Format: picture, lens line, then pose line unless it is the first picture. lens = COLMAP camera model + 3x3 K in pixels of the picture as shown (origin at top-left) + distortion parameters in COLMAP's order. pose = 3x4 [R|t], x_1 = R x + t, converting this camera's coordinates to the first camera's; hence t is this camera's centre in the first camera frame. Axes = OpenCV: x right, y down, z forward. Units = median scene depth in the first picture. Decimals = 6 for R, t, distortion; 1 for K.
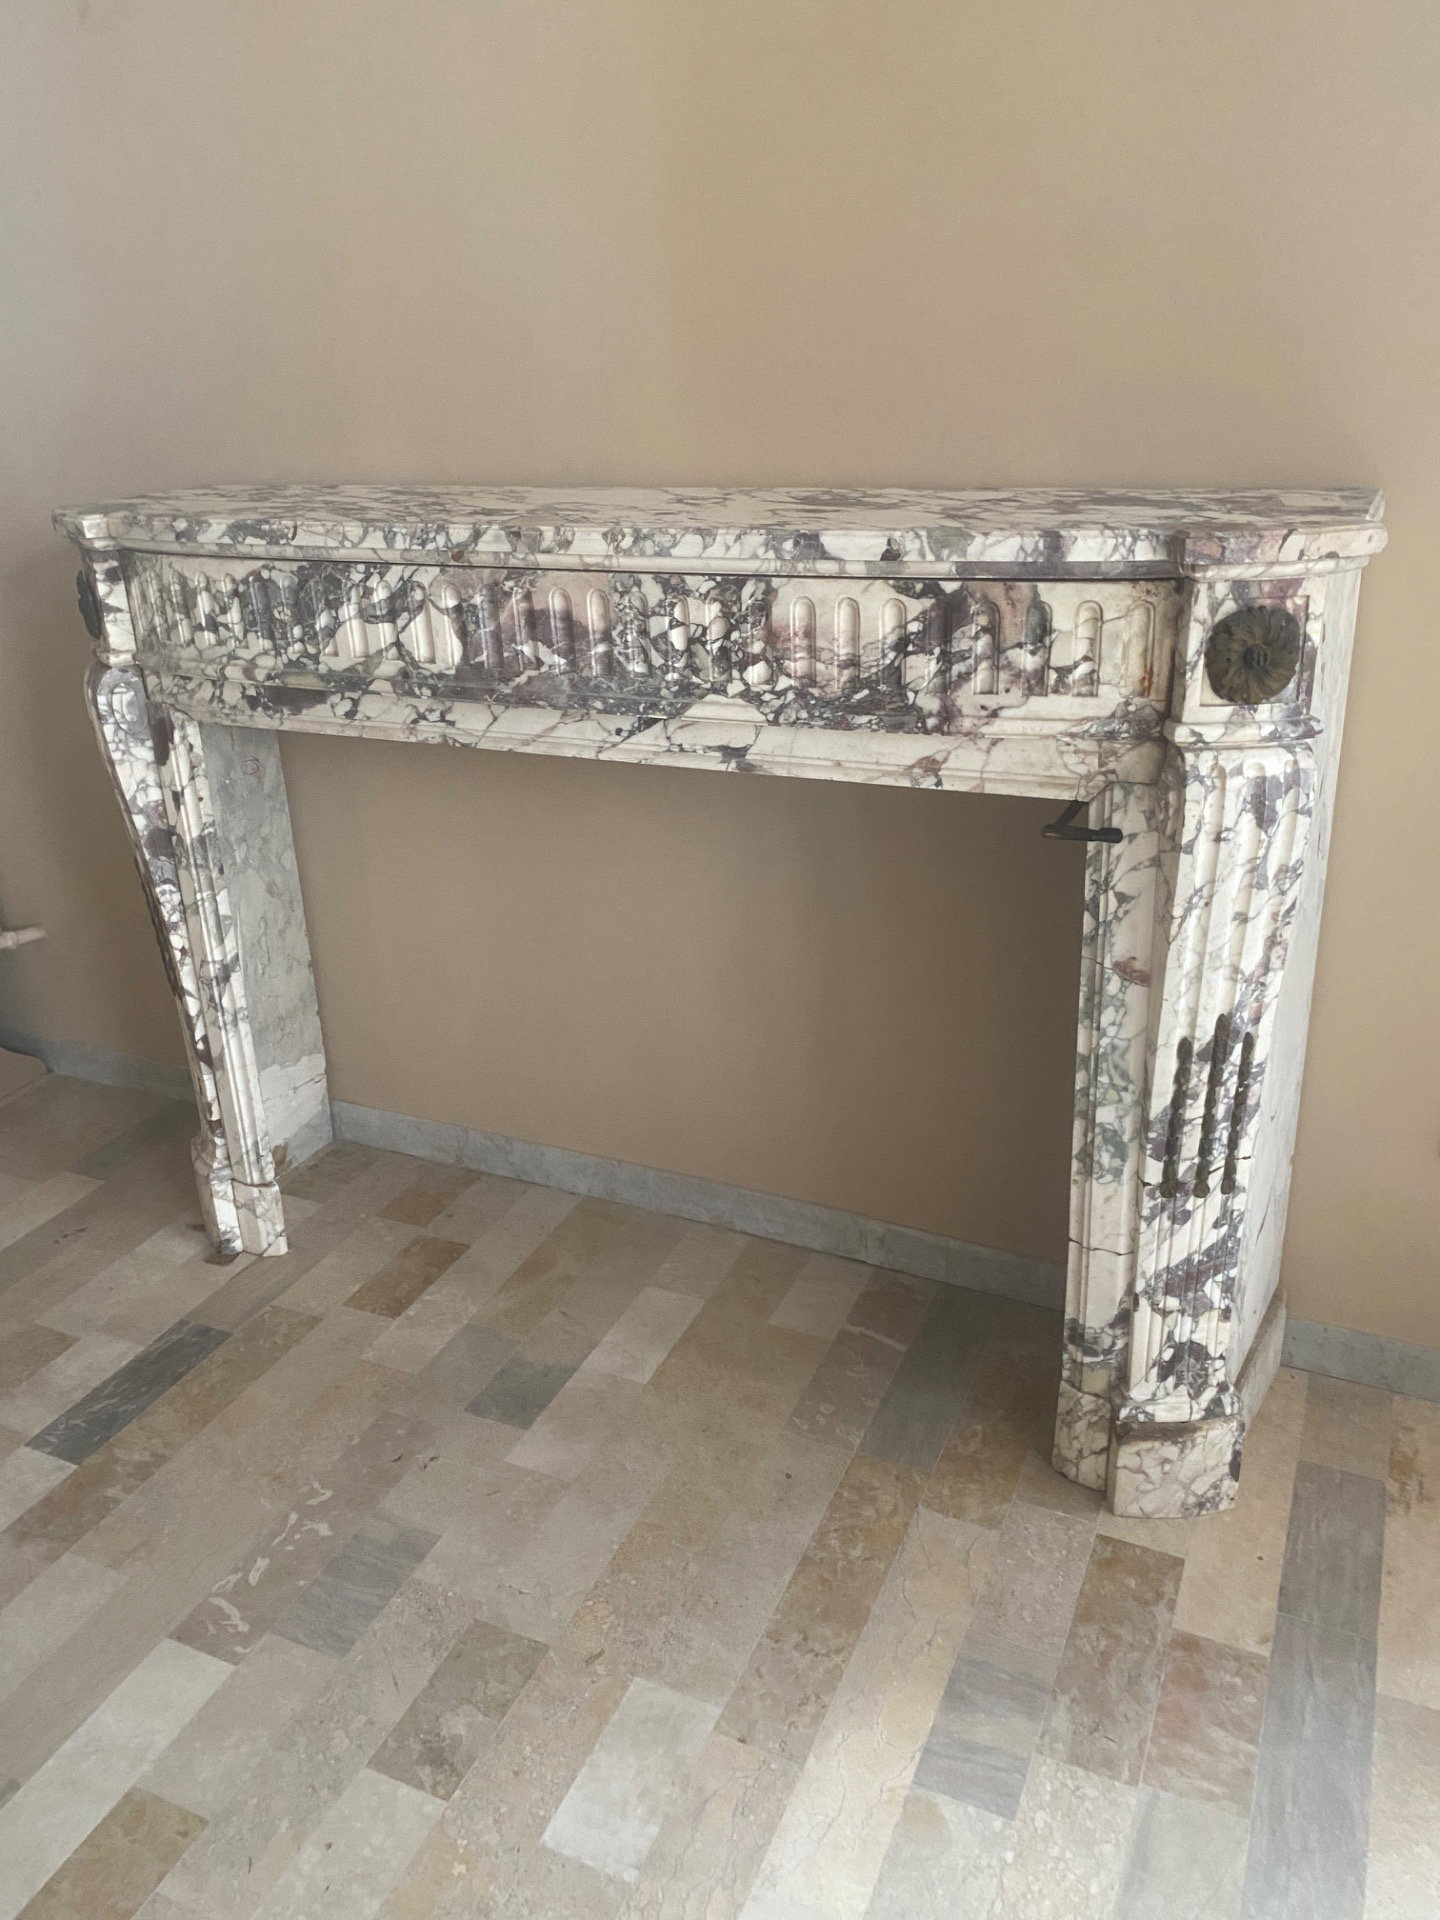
lens RADIAL K [[1467.4, 0, 703.9], [0, 1467.4, 953.5], [0, 0, 1]] dist [0.153588, -0.420159]
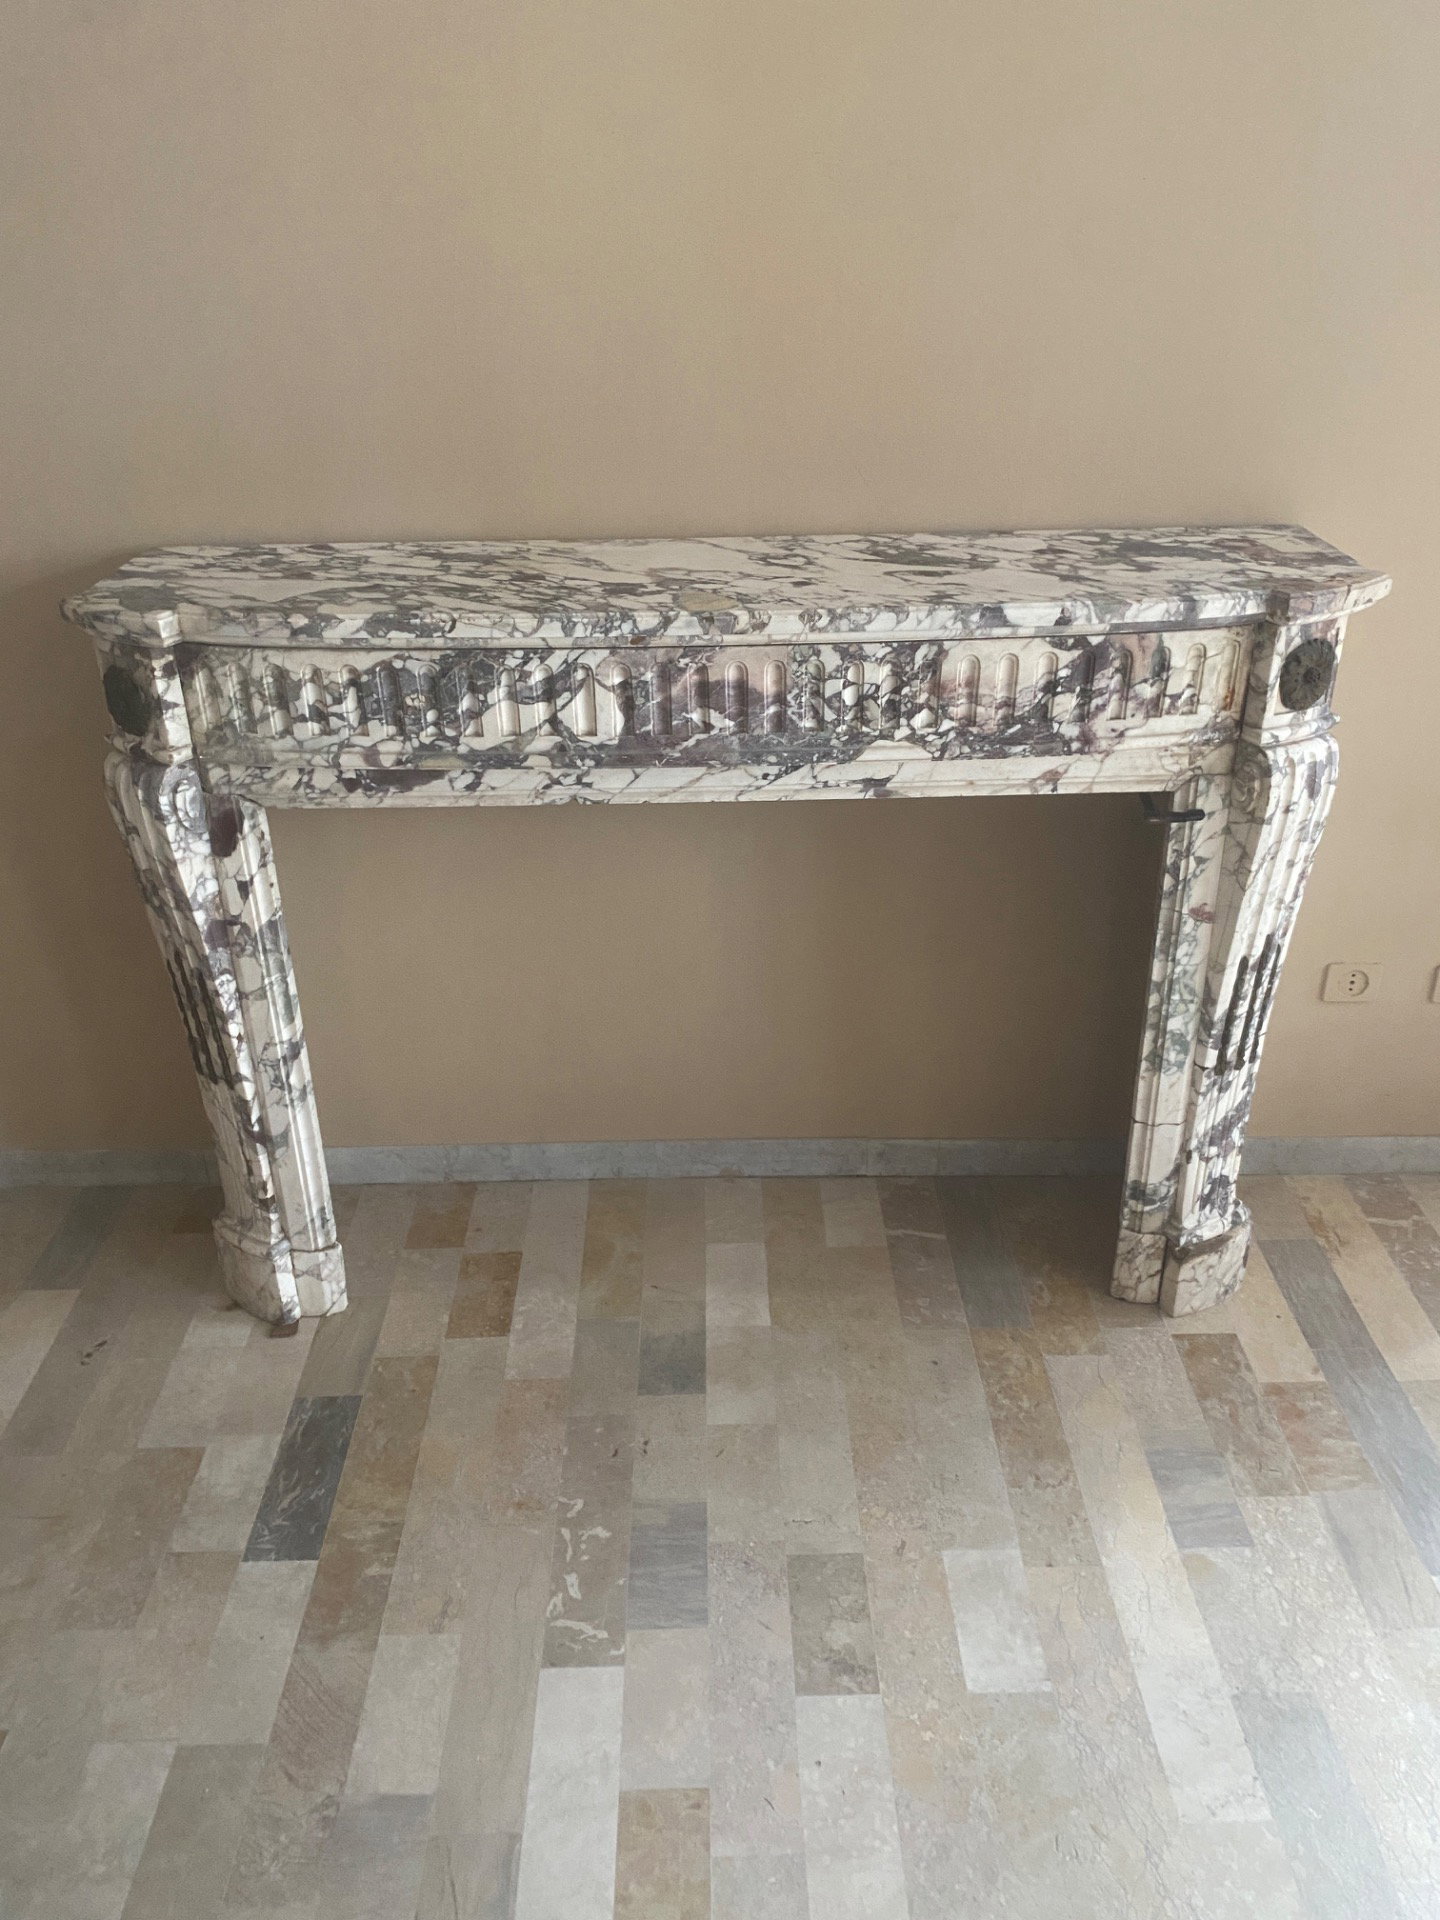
lens RADIAL K [[1484.8, 0, 720.0], [0, 1484.8, 960.0], [0, 0, 1]] dist [0.157732, -0.451664]
pose [[0.900062, -0.185170, 0.394462, -0.568086], [0.150789, 0.981648, 0.116746, -0.151757], [-0.408840, -0.045598, 0.911466, -0.030259]]
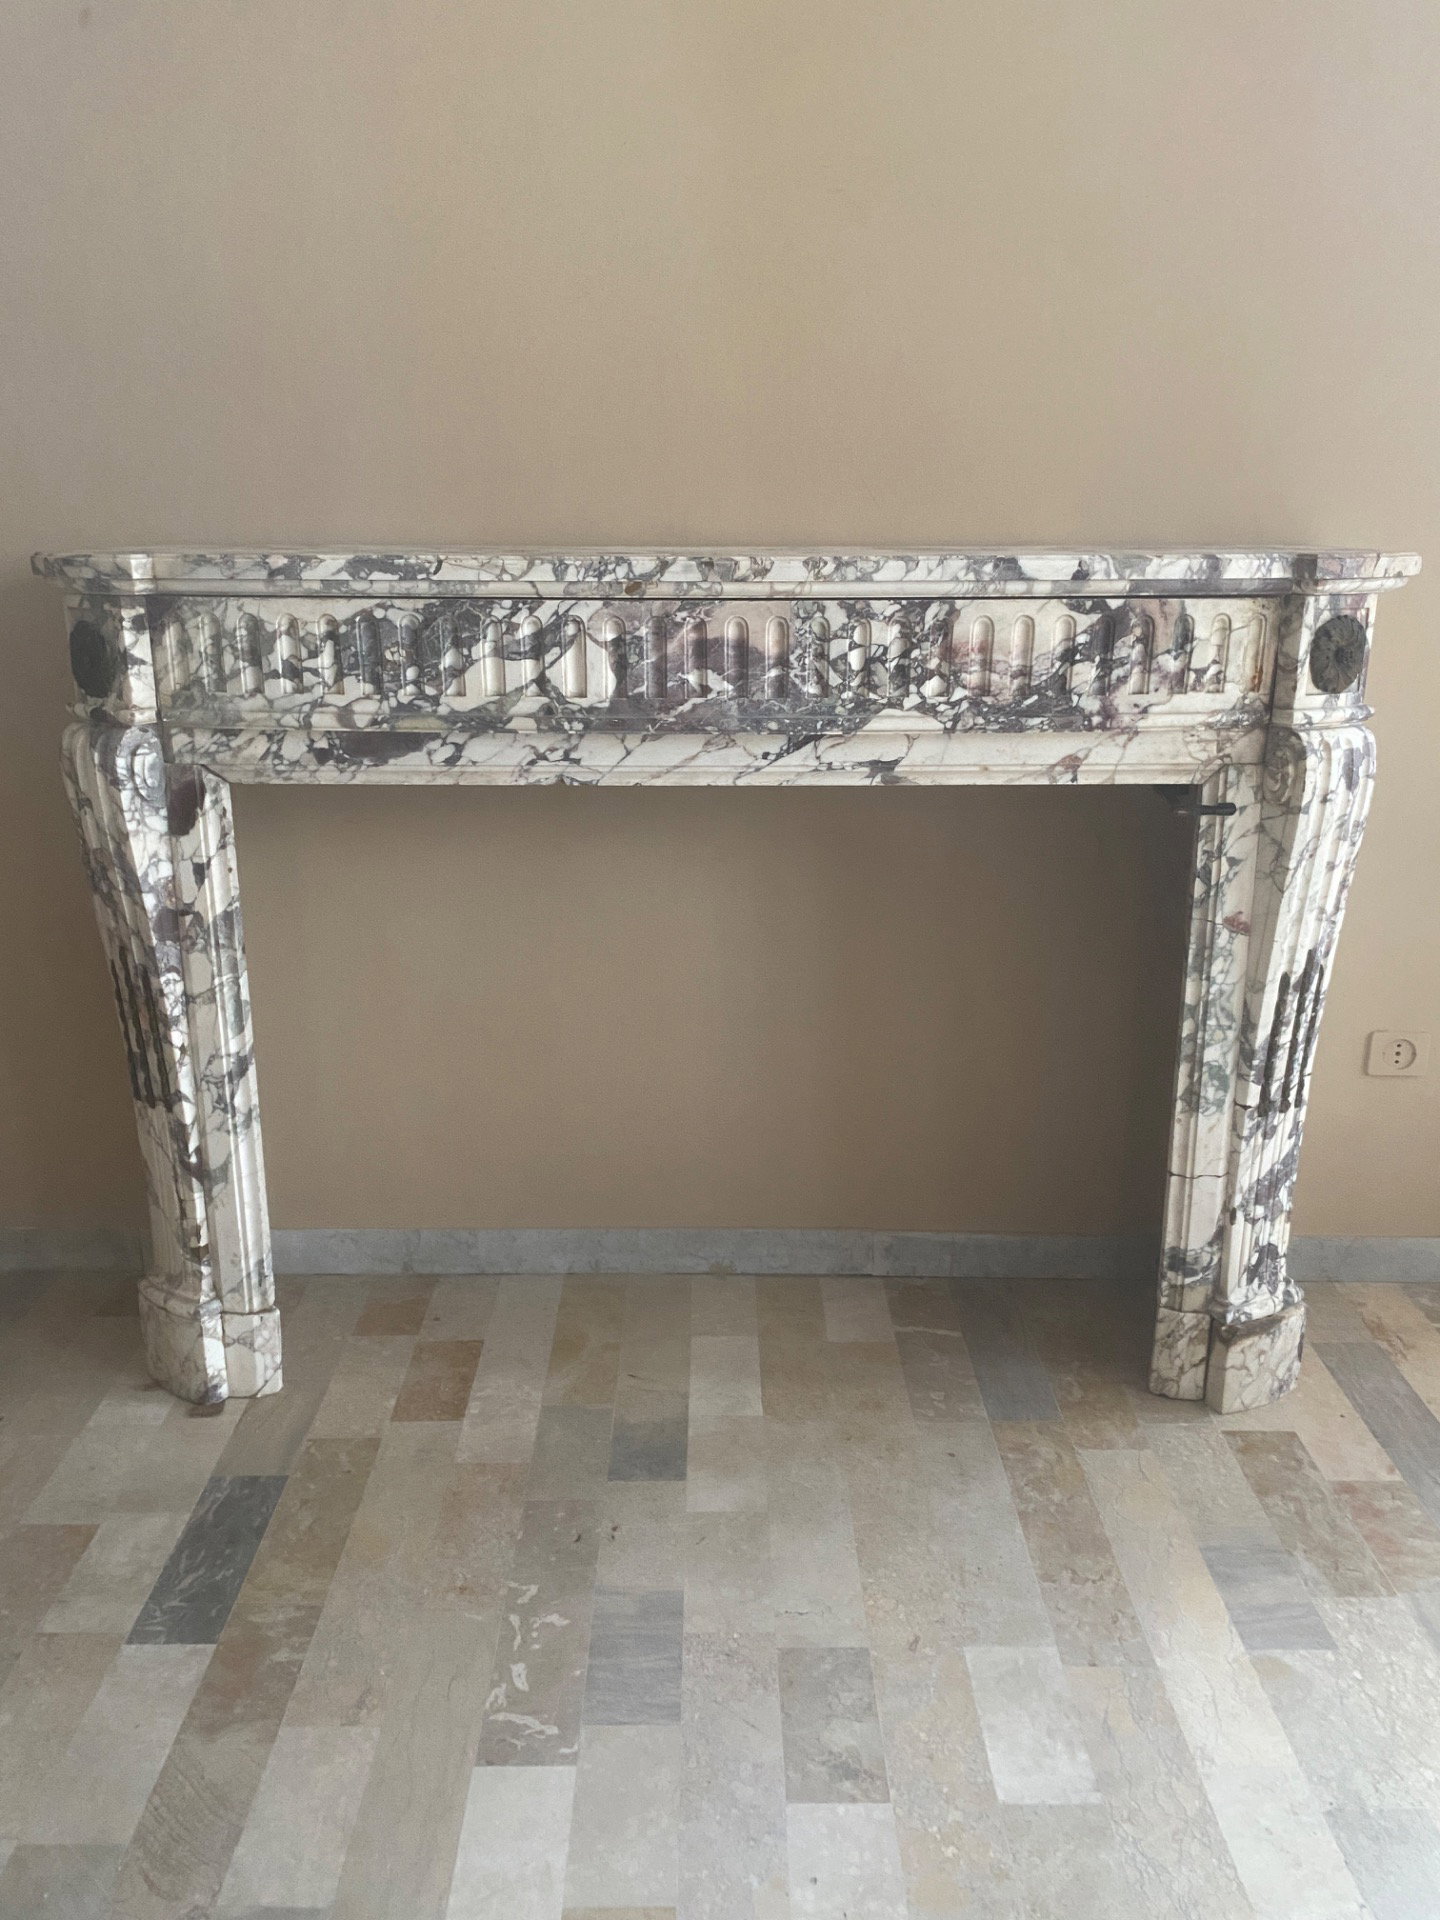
lens RADIAL K [[1484.8, 0, 720.0], [0, 1484.8, 960.0], [0, 0, 1]] dist [0.157732, -0.451664]
pose [[0.902613, -0.086225, 0.421728, -0.553831], [0.131281, 0.988198, -0.078935, 0.074699], [-0.409945, 0.126613, 0.903280, 0.068023]]
